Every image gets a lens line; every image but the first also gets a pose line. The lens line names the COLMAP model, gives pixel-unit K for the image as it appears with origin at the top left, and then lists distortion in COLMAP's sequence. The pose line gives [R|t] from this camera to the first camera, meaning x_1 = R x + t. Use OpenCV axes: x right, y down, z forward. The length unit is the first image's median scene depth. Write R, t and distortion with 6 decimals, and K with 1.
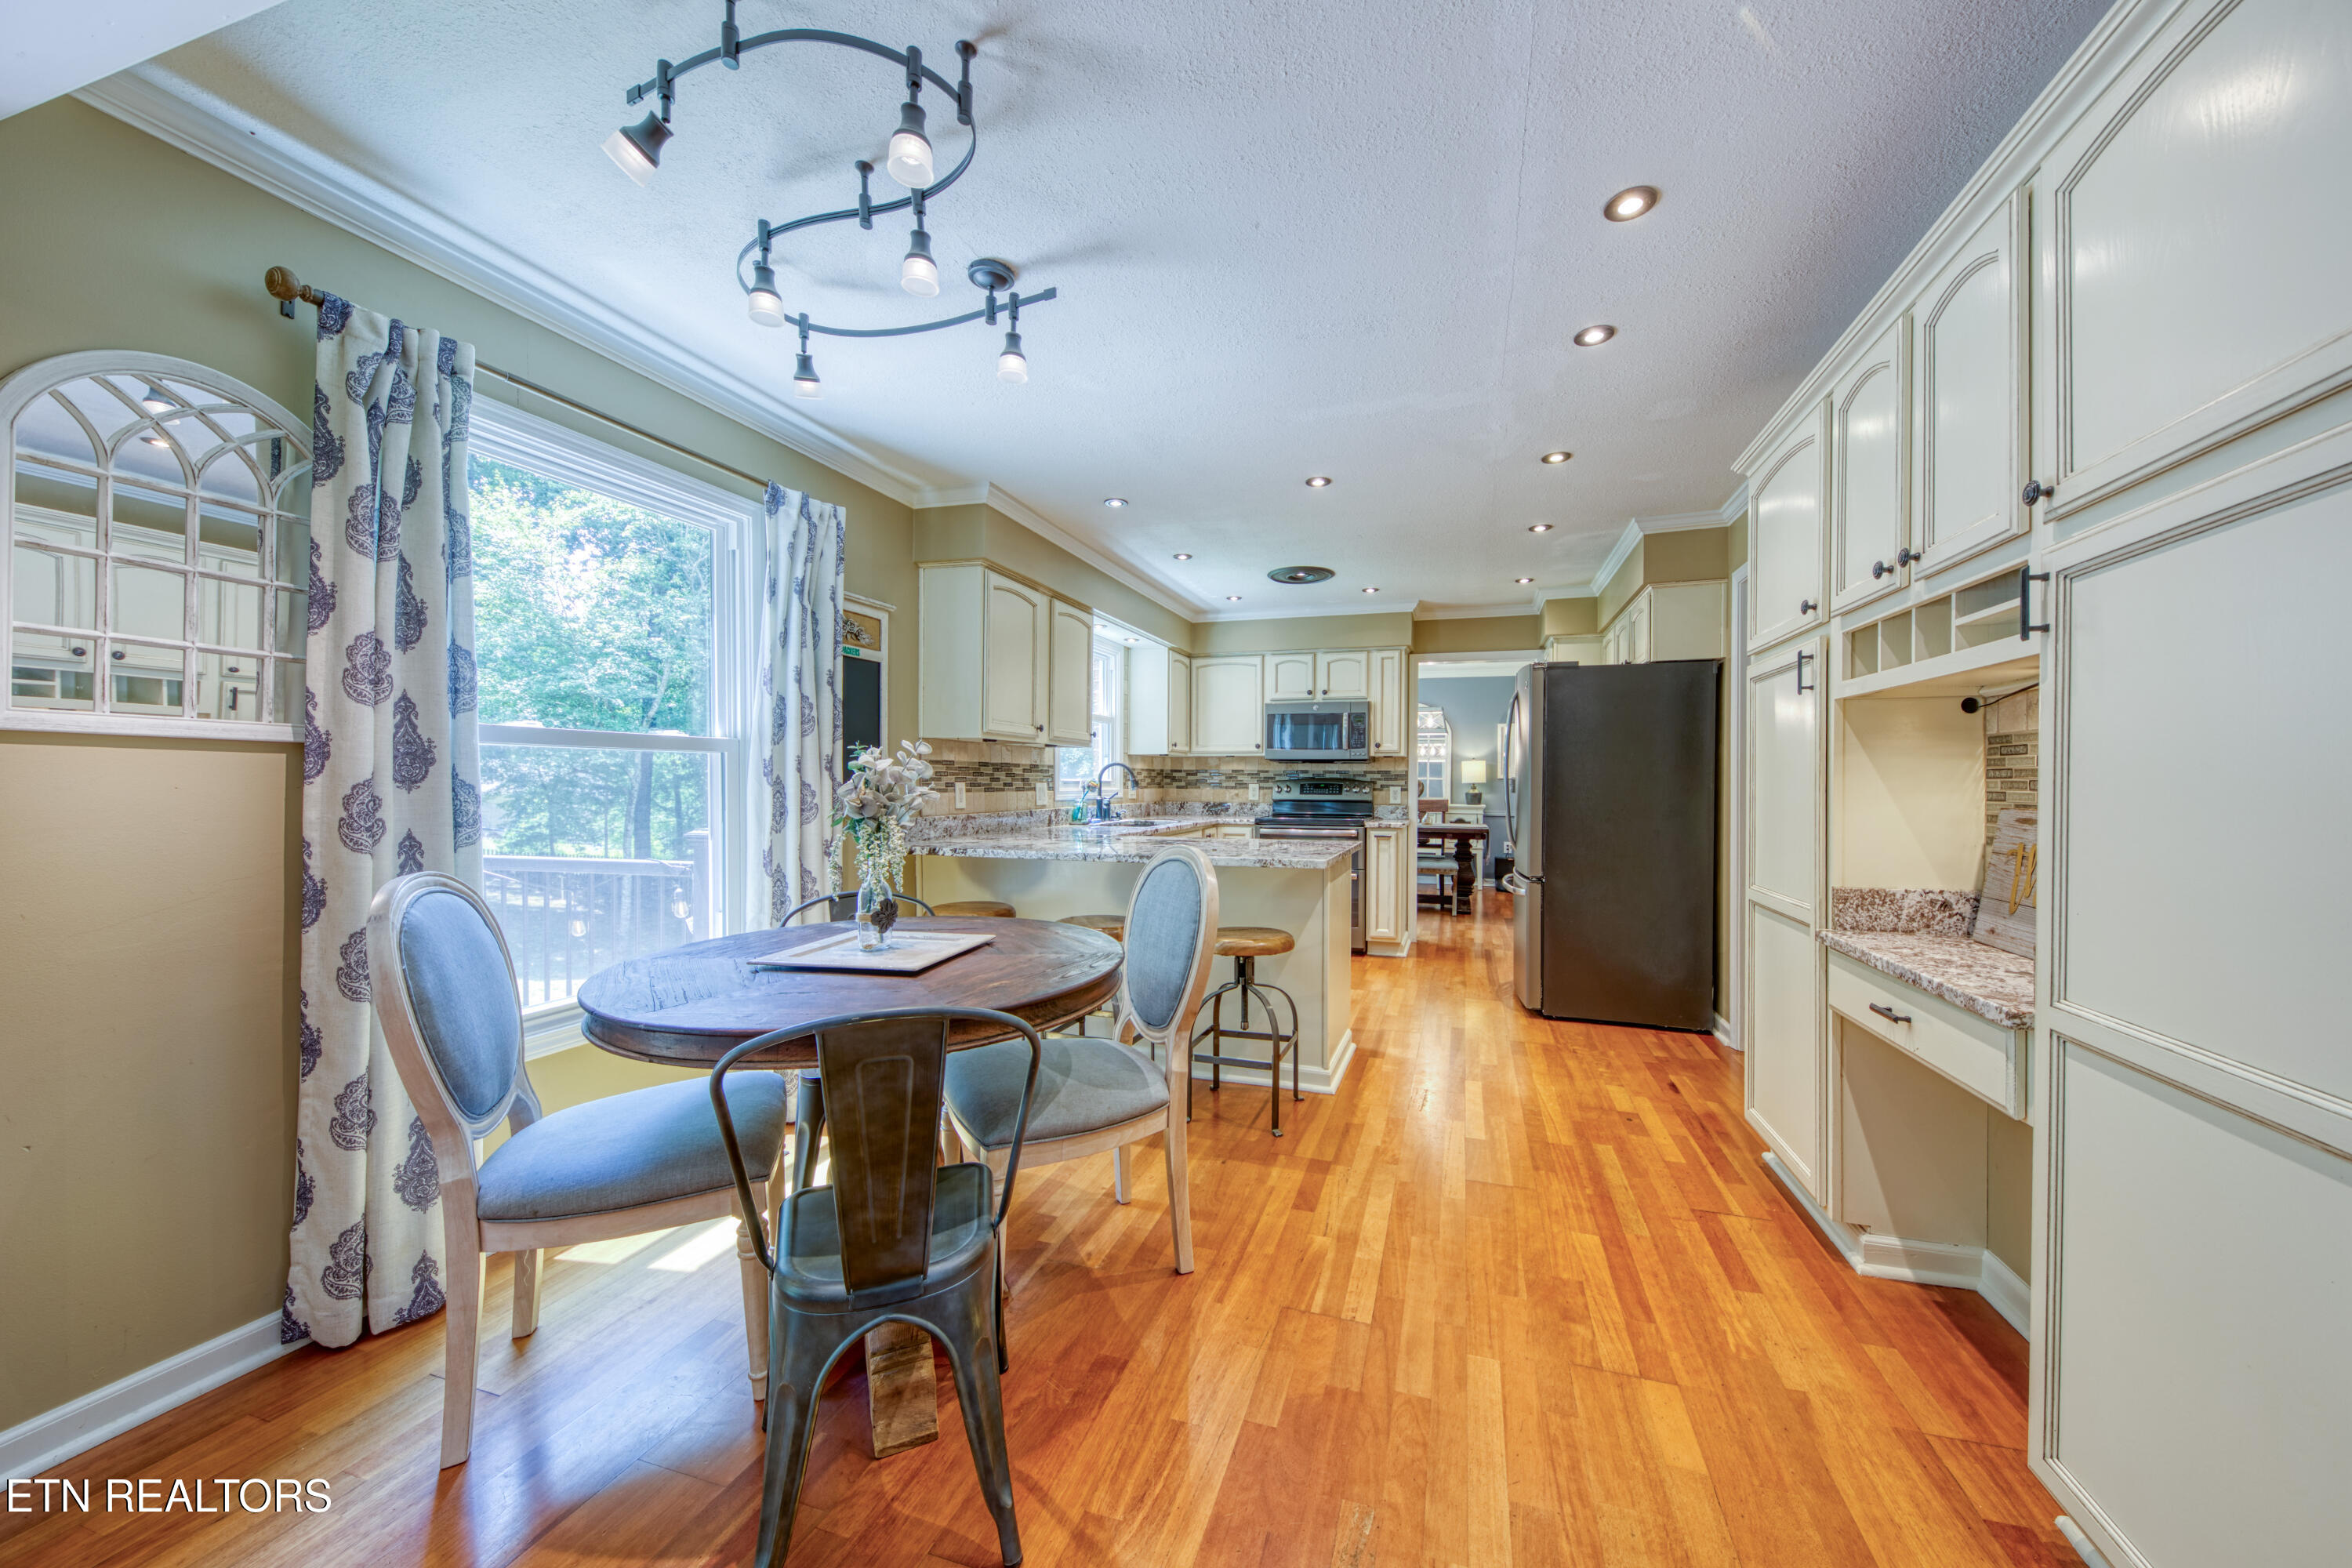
lens RADIAL K [[833.9, 0, 1206.5], [0, 833.9, 788.1], [0, 0, 1]] dist [0.012166, -0.006302]
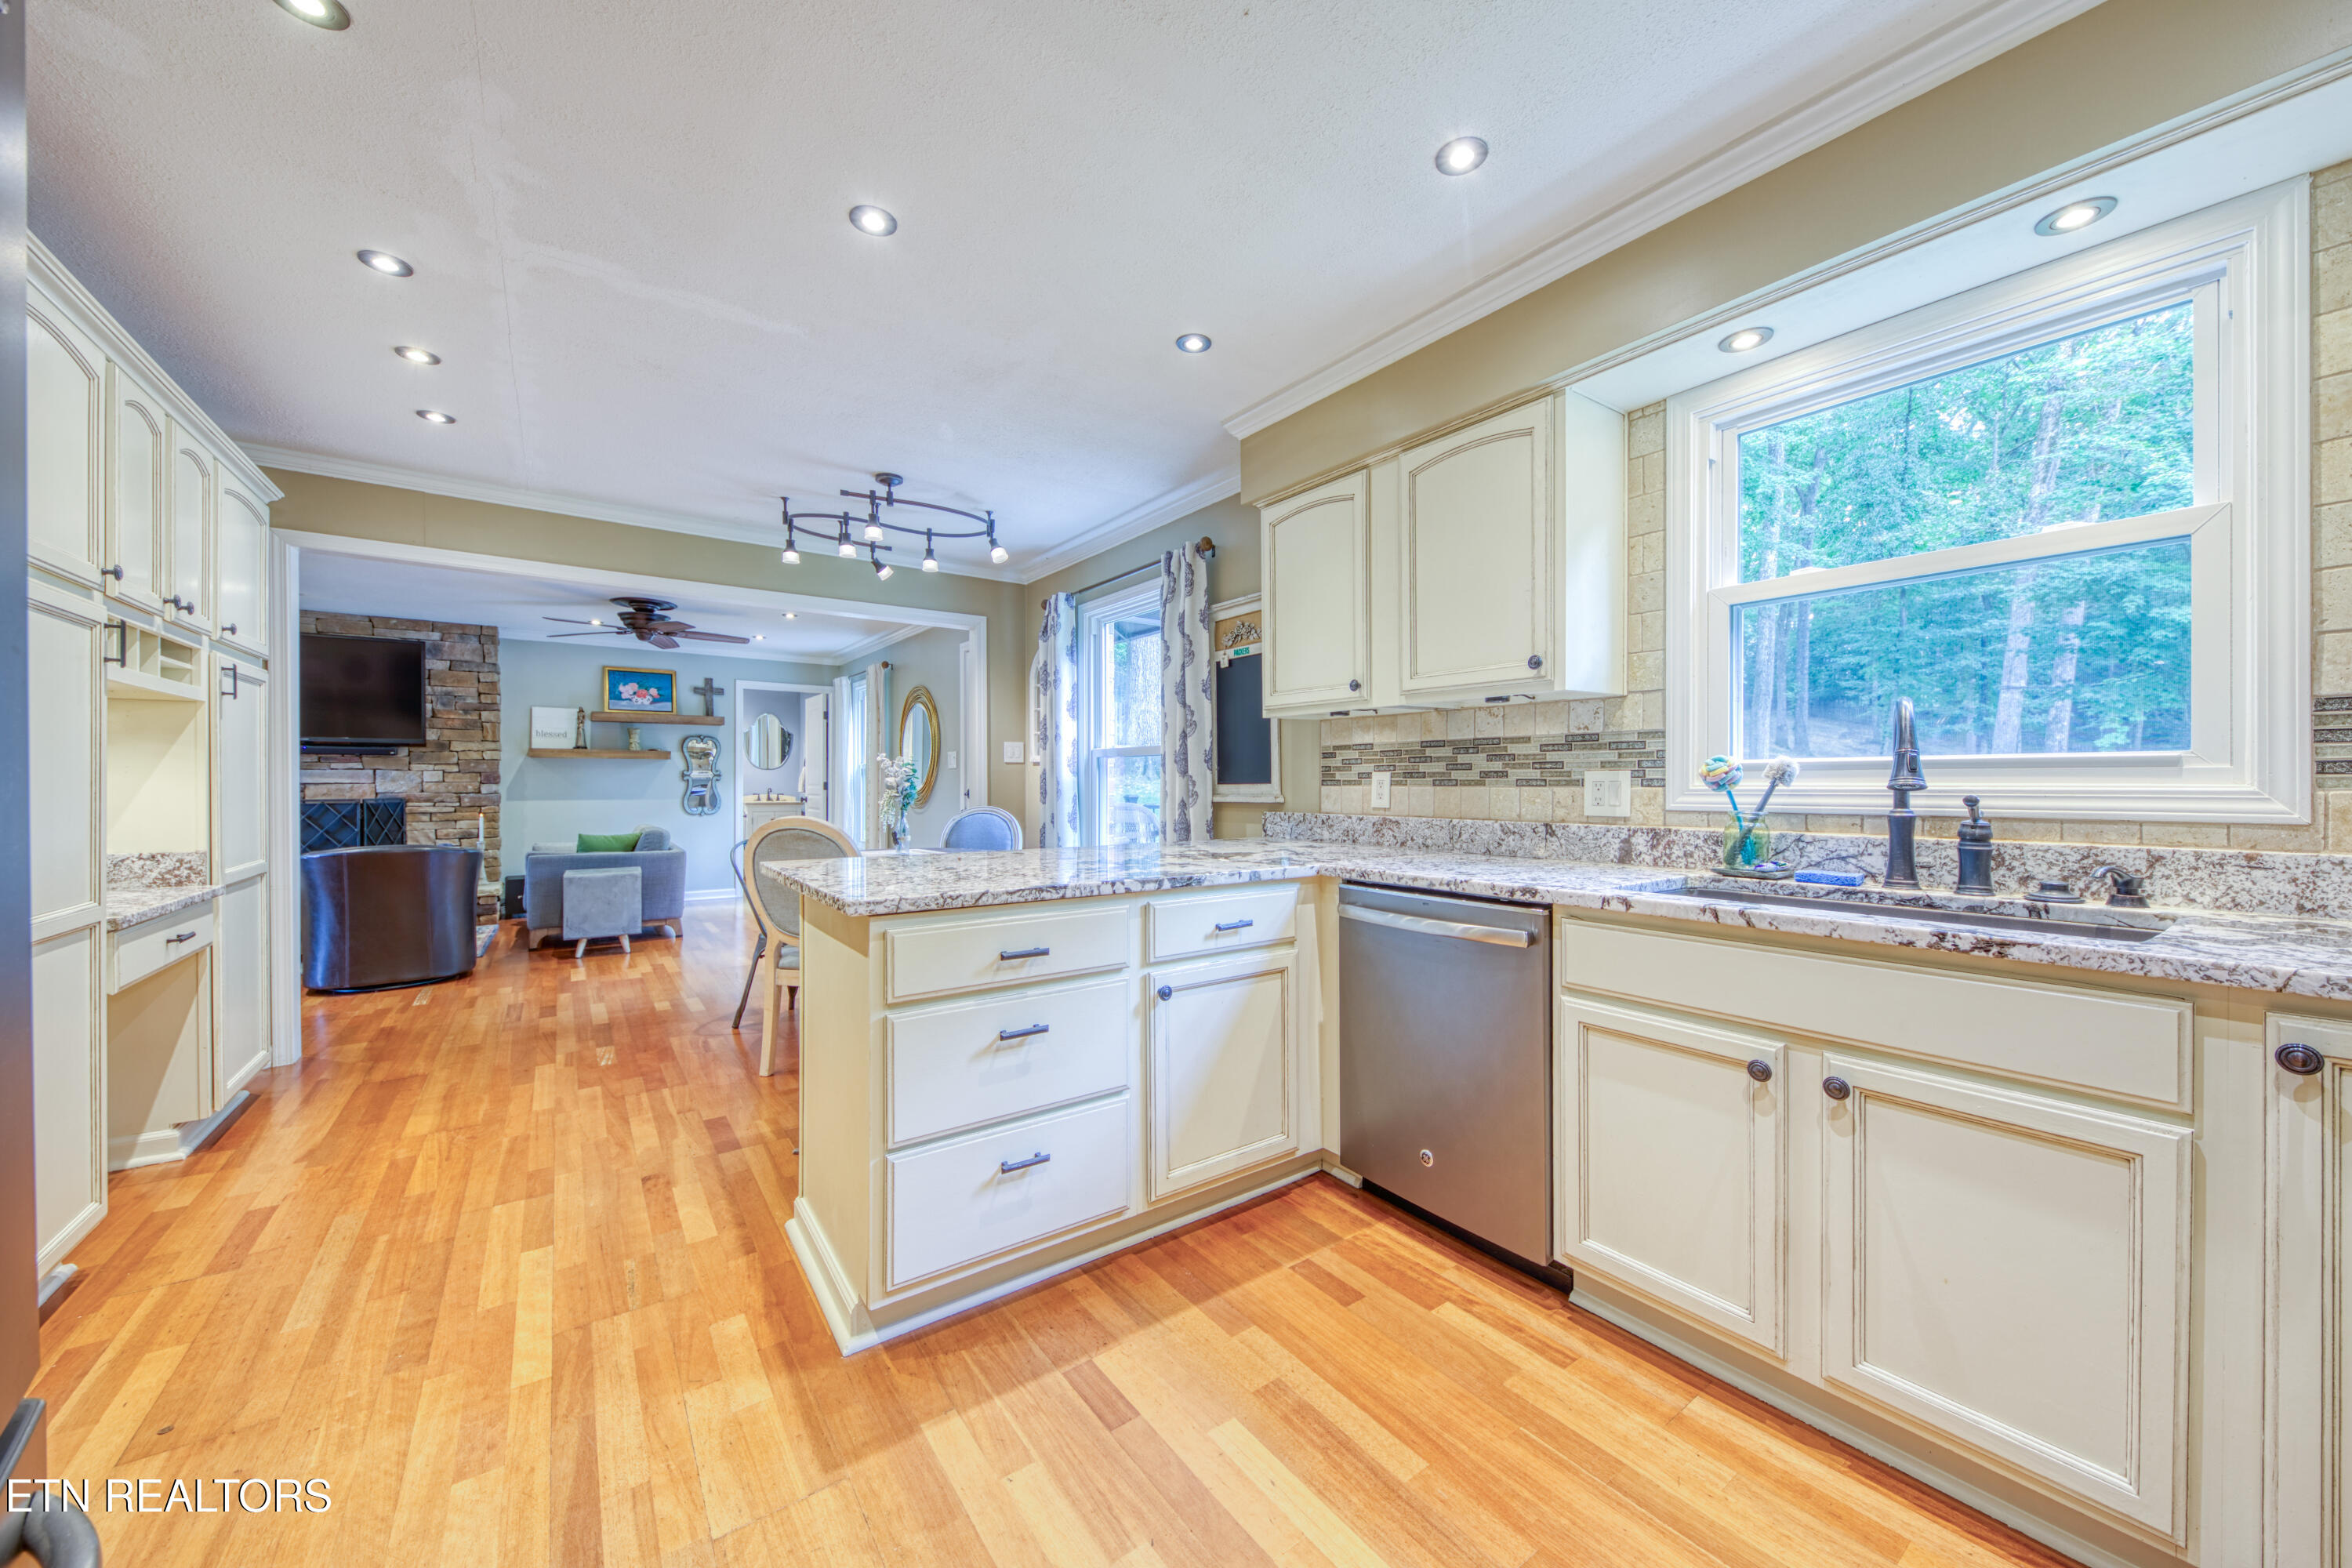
lens RADIAL K [[863.7, 0, 1209.6], [0, 863.7, 781.8], [0, 0, 1]] dist [0.001274, -0.000025]
pose [[-0.593263, -0.000442, -0.805009, 0.308968], [-0.006436, 0.999970, 0.004194, -0.000490], [0.804983, 0.007669, -0.593248, 1.022069]]
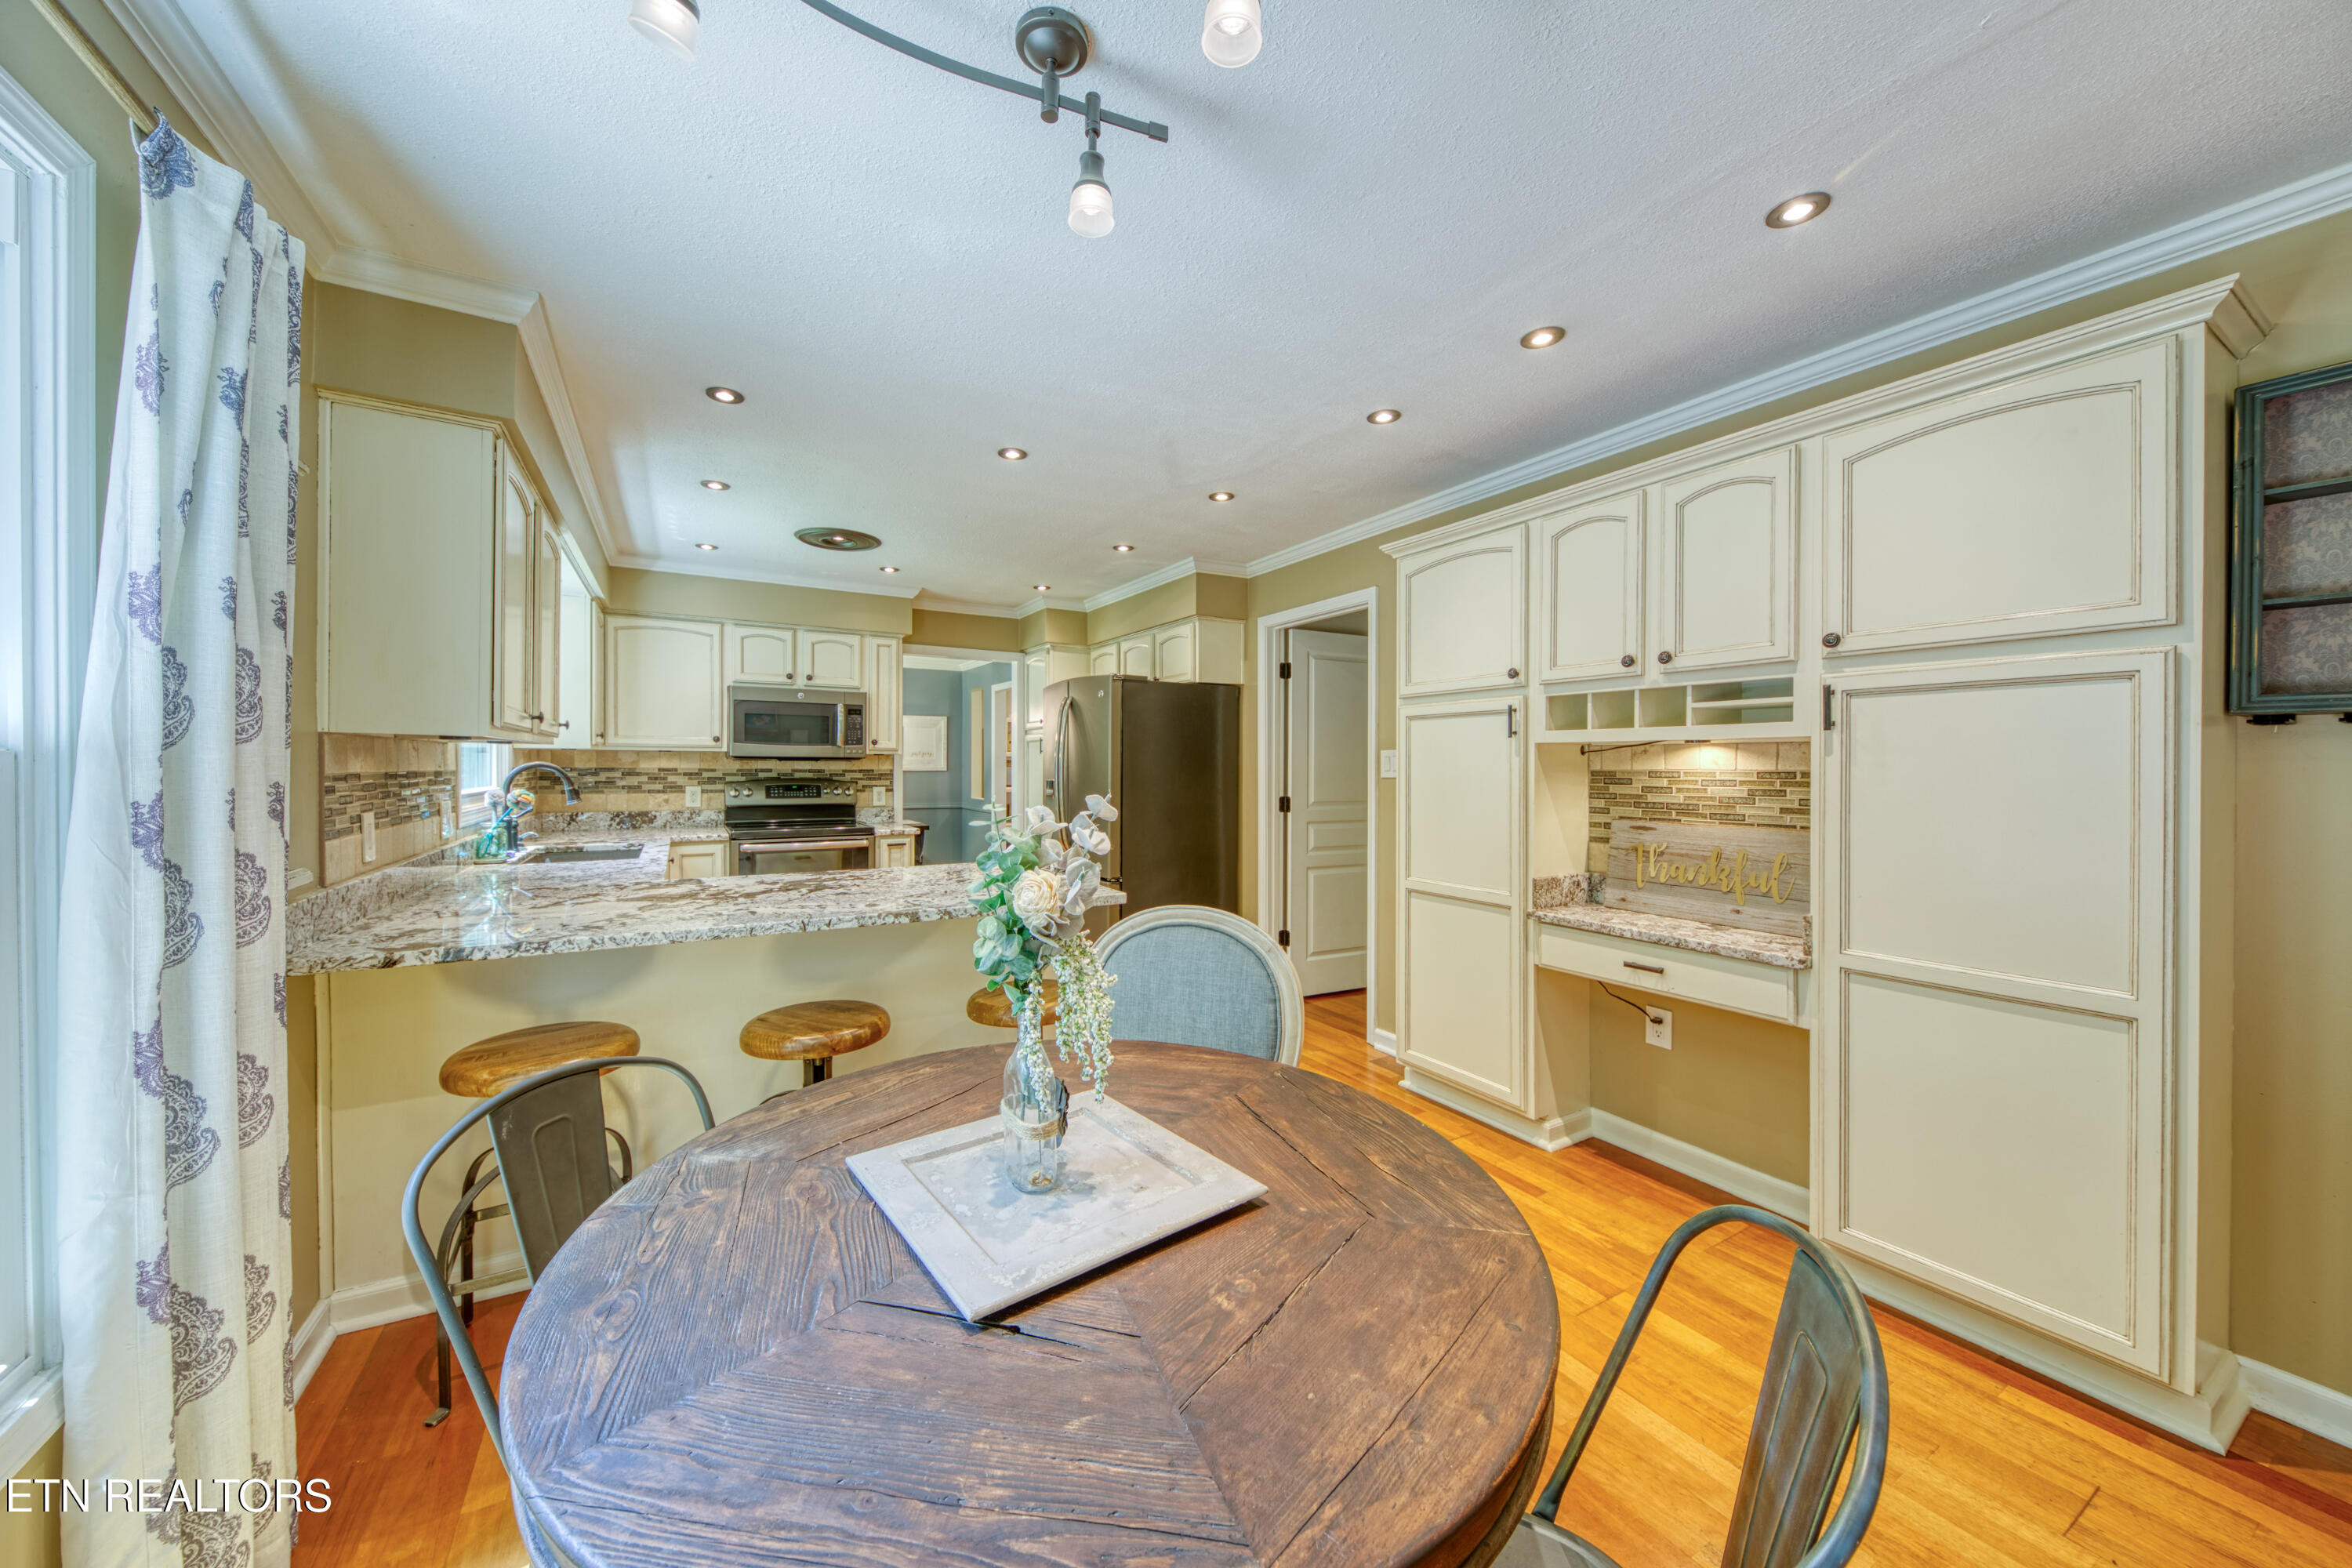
lens RADIAL K [[820.2, 0, 1167.1], [0, 820.2, 772.6], [0, 0, 1]] dist [0.013199, -0.005938]
pose [[0.685408, -0.006169, 0.728133, -0.253988], [0.003786, 0.999981, 0.004908, -0.025510], [-0.728149, -0.000608, 0.685418, 0.198549]]
